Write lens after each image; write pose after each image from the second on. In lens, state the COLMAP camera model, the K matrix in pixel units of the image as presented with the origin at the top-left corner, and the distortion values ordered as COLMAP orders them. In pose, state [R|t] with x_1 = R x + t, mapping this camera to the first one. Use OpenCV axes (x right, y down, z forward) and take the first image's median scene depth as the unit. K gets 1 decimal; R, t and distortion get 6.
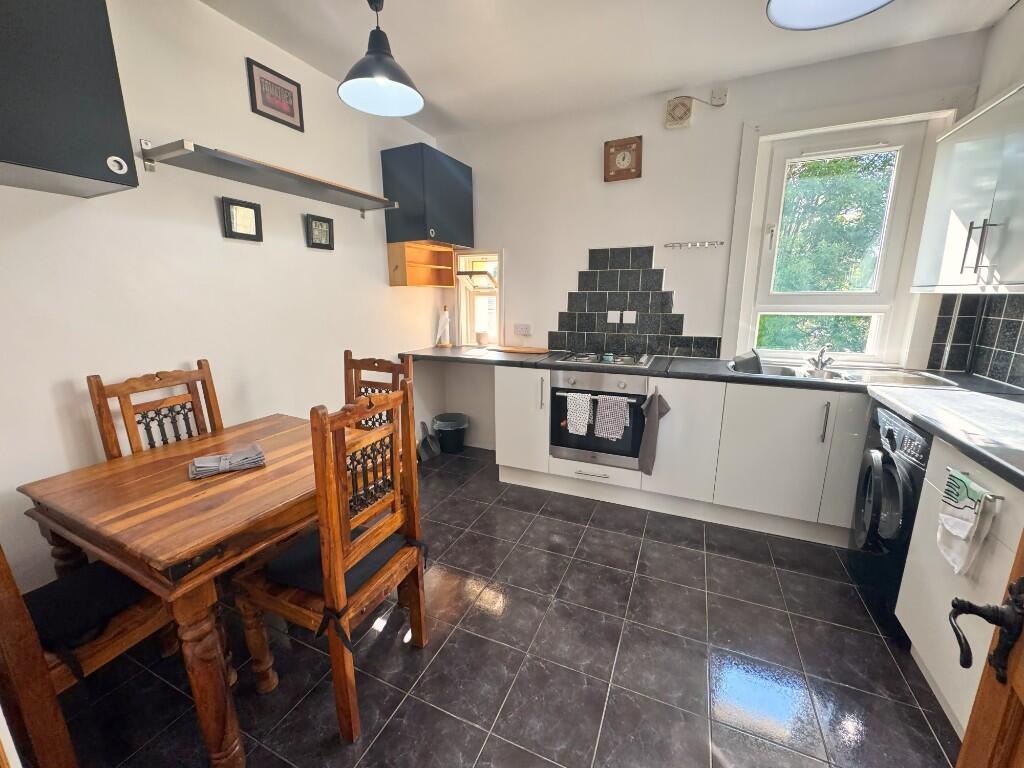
lens RADIAL K [[408.0, 0, 510.8], [0, 408.0, 381.2], [0, 0, 1]] dist [-0.000600, 0.000027]
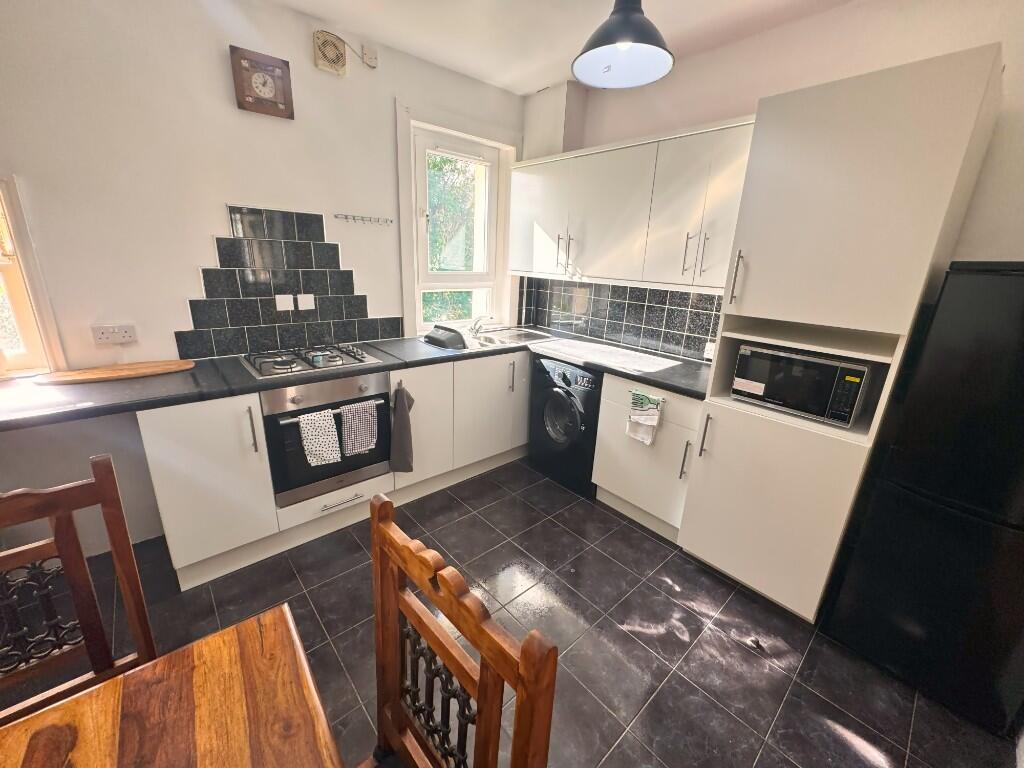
lens RADIAL K [[408.0, 0, 510.8], [0, 408.0, 381.2], [0, 0, 1]] dist [-0.000600, 0.000027]
pose [[0.409592, -0.244685, 0.878842, -0.329197], [0.147448, 0.968449, 0.200913, -0.122972], [-0.900274, 0.047291, 0.432747, 0.339059]]
